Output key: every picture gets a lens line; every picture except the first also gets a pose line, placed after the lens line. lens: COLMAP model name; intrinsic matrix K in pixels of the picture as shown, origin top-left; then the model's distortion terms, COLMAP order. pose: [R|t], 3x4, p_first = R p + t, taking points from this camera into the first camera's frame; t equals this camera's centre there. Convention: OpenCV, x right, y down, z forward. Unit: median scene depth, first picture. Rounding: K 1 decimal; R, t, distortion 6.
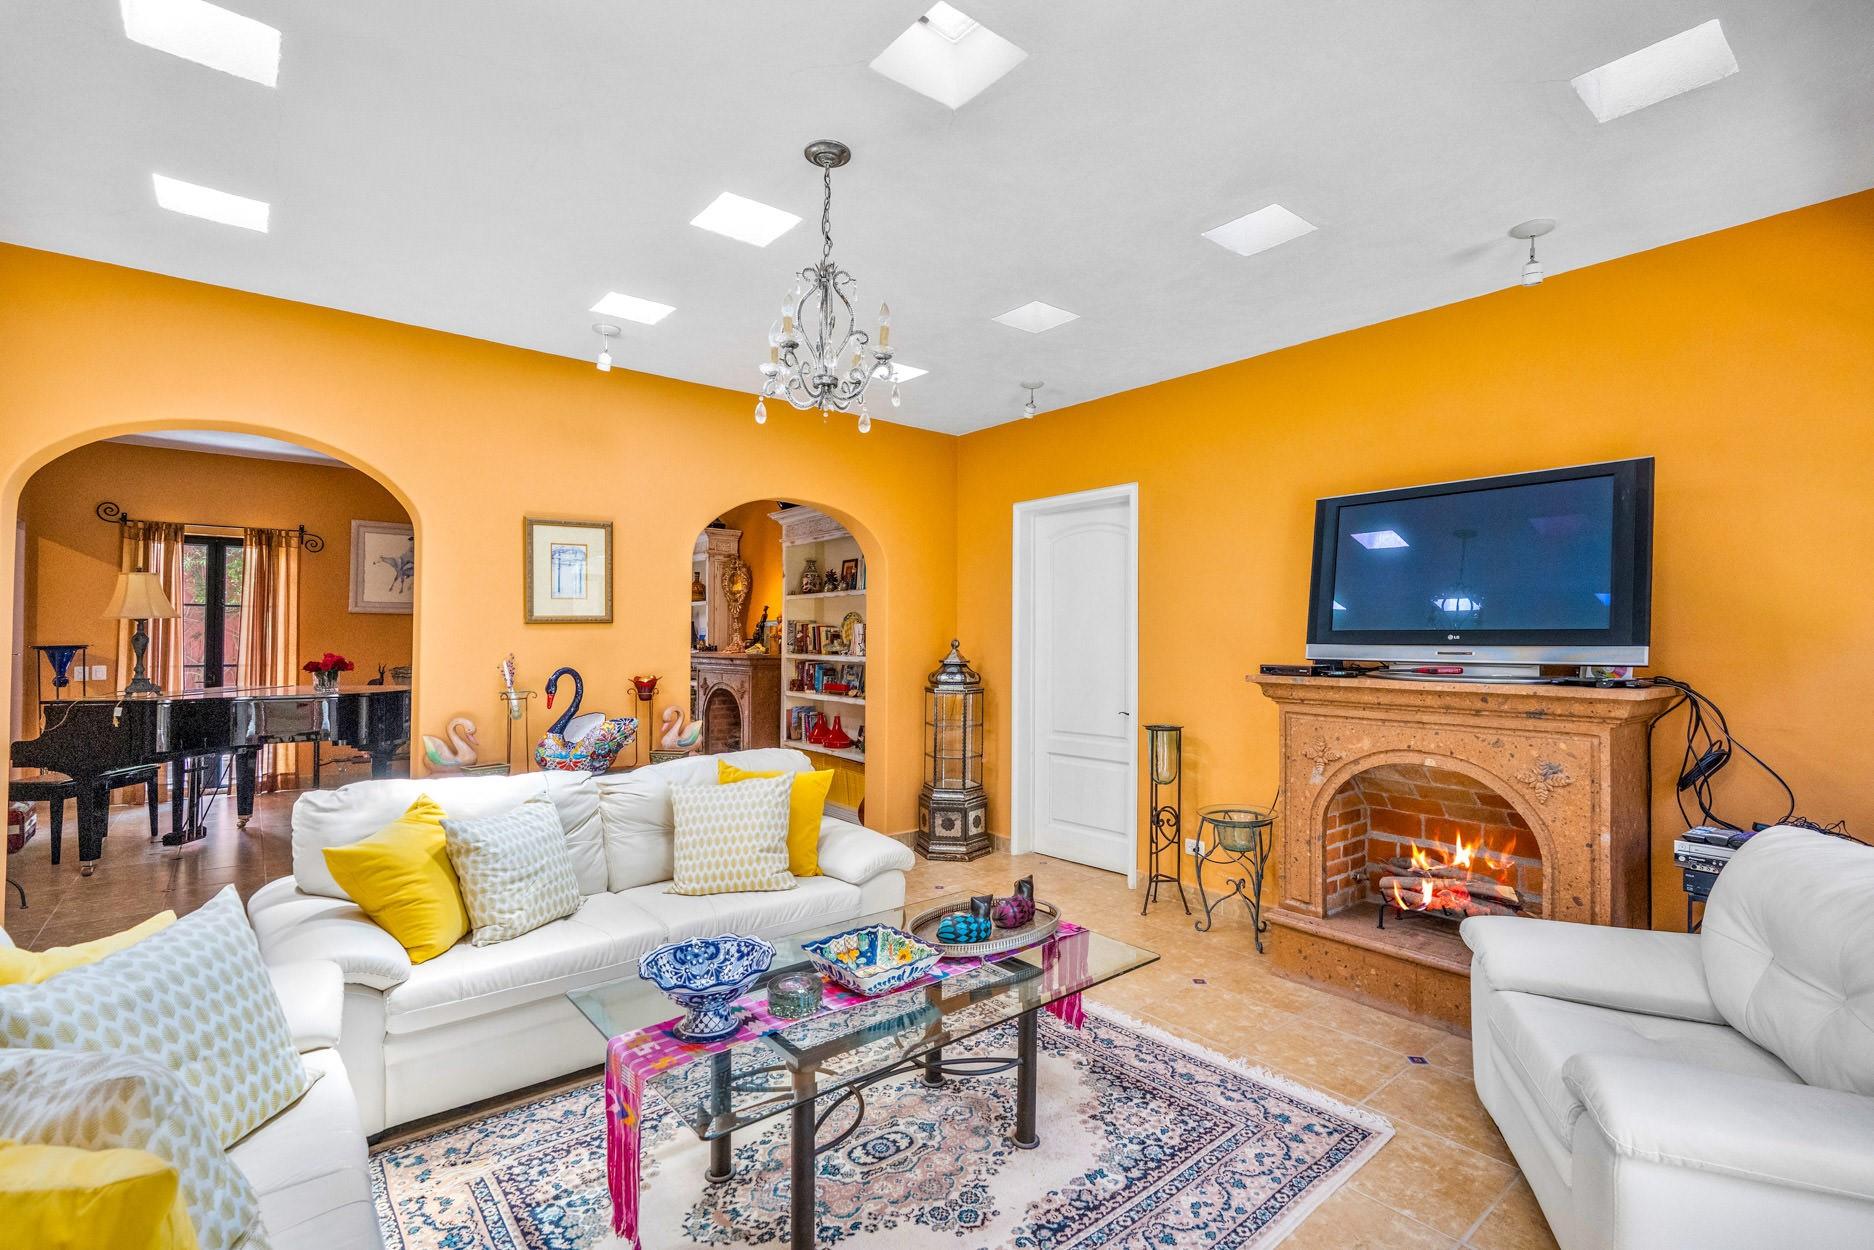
lens RADIAL K [[852.9, 0, 946.6], [0, 852.9, 632.0], [0, 0, 1]] dist [0.000912, 0.000222]
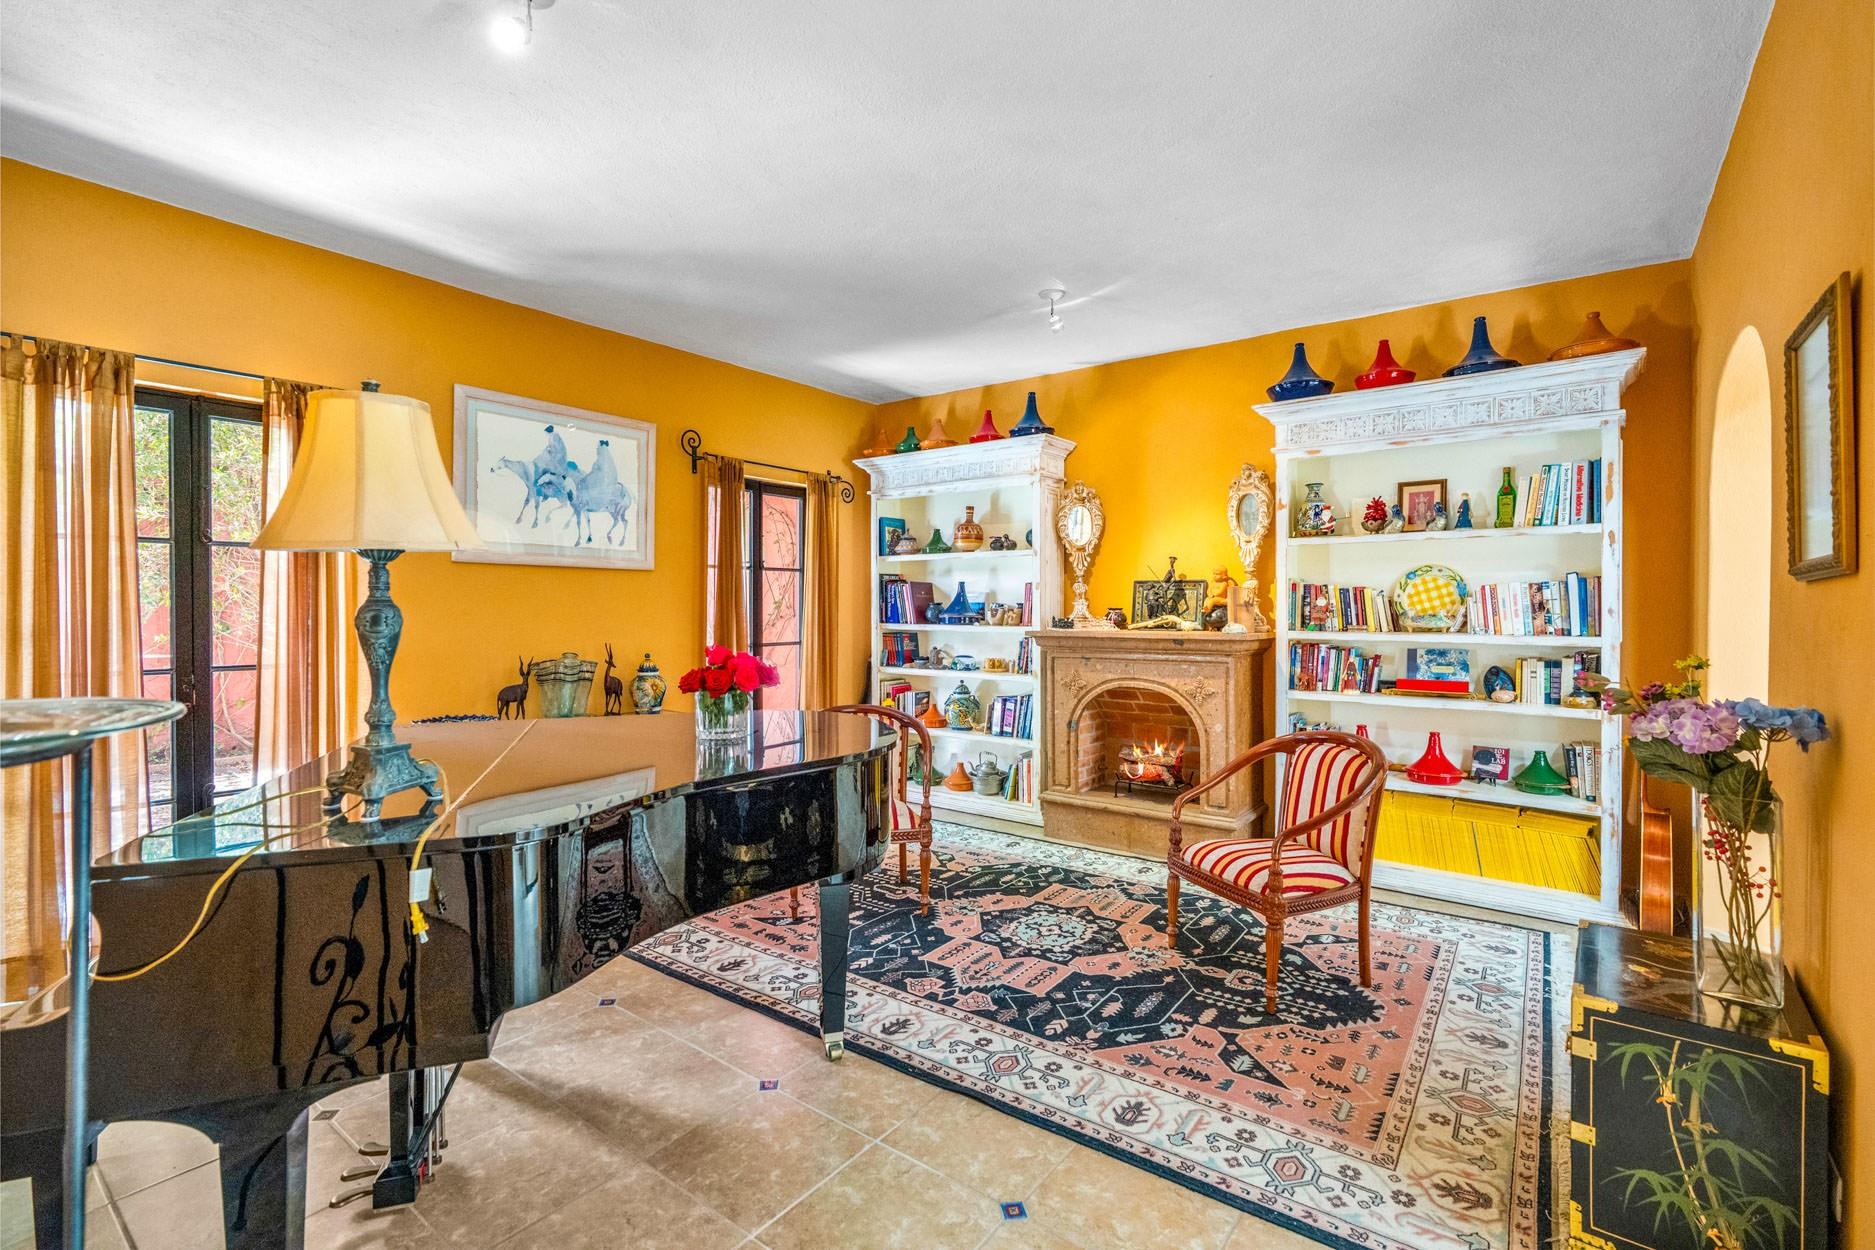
lens RADIAL K [[842.3, 0, 935.0], [0, 842.3, 616.4], [0, 0, 1]] dist [-0.000761, -0.000150]
pose [[0.969714, -0.008024, 0.244112, -0.587380], [0.002934, 0.999771, 0.021205, 0.000262], [-0.244226, -0.019846, 0.969515, 0.464655]]
